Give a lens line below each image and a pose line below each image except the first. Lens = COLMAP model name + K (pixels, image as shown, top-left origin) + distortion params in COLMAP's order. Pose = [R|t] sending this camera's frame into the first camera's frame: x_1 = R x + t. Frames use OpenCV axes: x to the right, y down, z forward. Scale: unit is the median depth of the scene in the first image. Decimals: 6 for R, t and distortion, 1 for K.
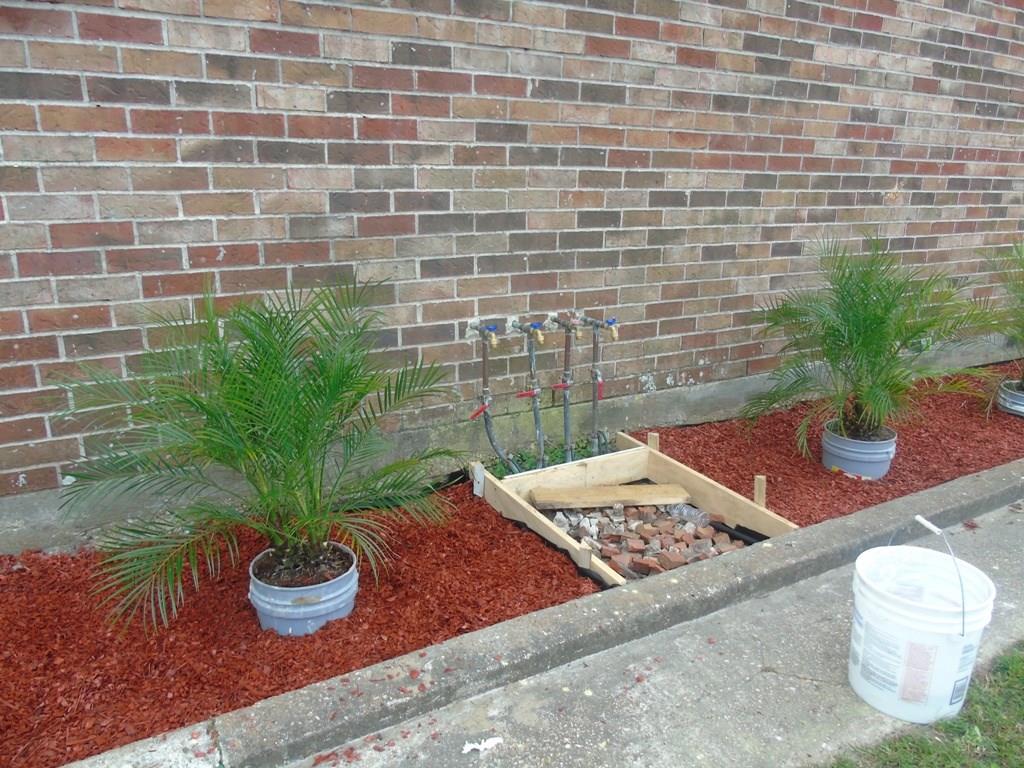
lens RADIAL K [[754.4, 0, 515.8], [0, 754.4, 386.2], [0, 0, 1]] dist [-0.030936, 0.006546]
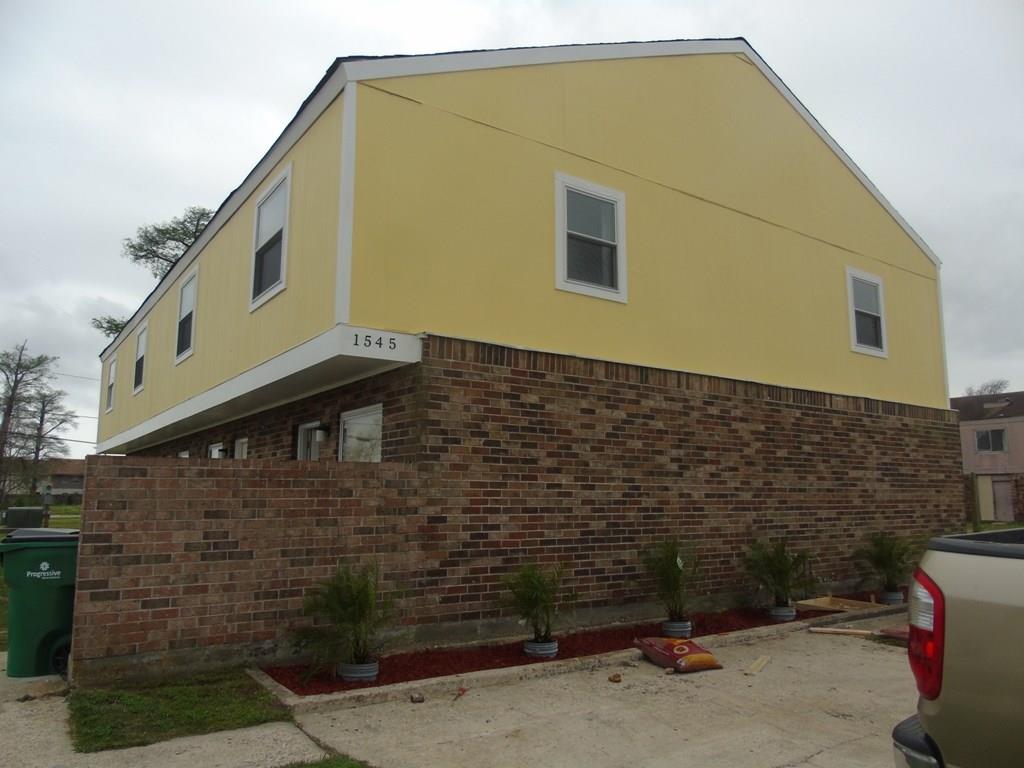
lens RADIAL K [[754.4, 0, 510.8], [0, 754.4, 387.4], [0, 0, 1]] dist [-0.030936, 0.006546]
pose [[0.994978, -0.000263, 0.100093, -1.381052], [0.042167, 0.908031, -0.416775, 0.503062], [-0.090778, 0.418903, 0.903482, -1.953088]]
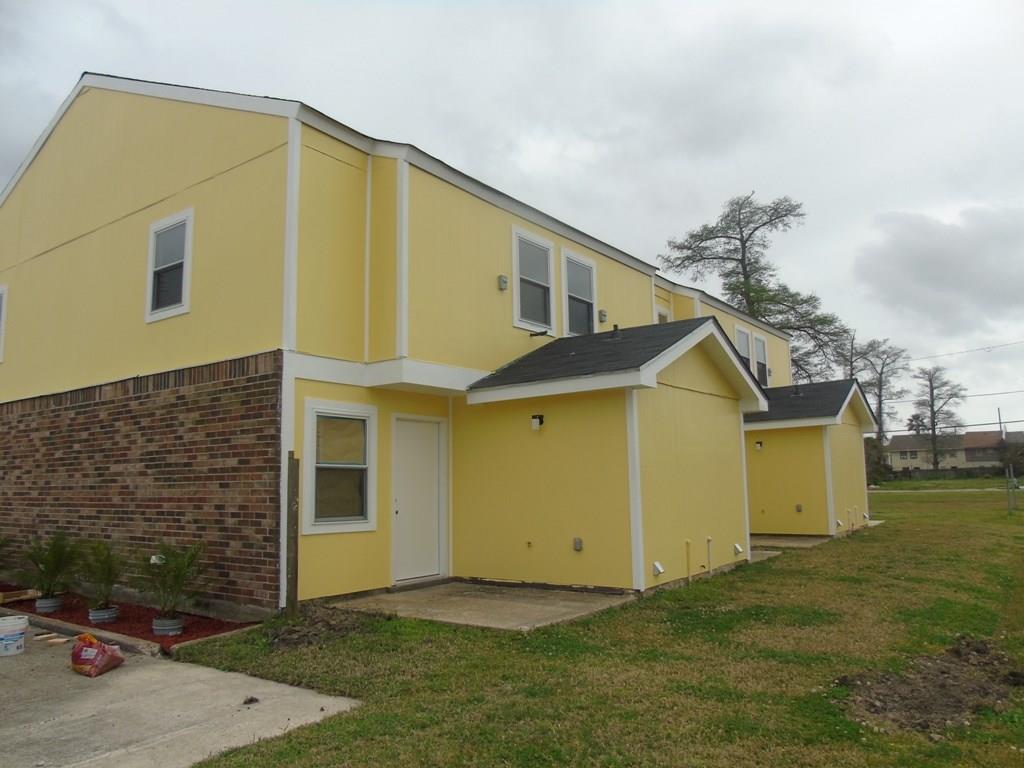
lens RADIAL K [[754.4, 0, 518.5], [0, 754.4, 382.3], [0, 0, 1]] dist [-0.030936, 0.006546]
pose [[0.410129, -0.141986, -0.900907, 3.767021], [-0.231572, 0.939223, -0.253445, -0.397221], [0.882139, 0.312570, 0.352323, 1.287141]]
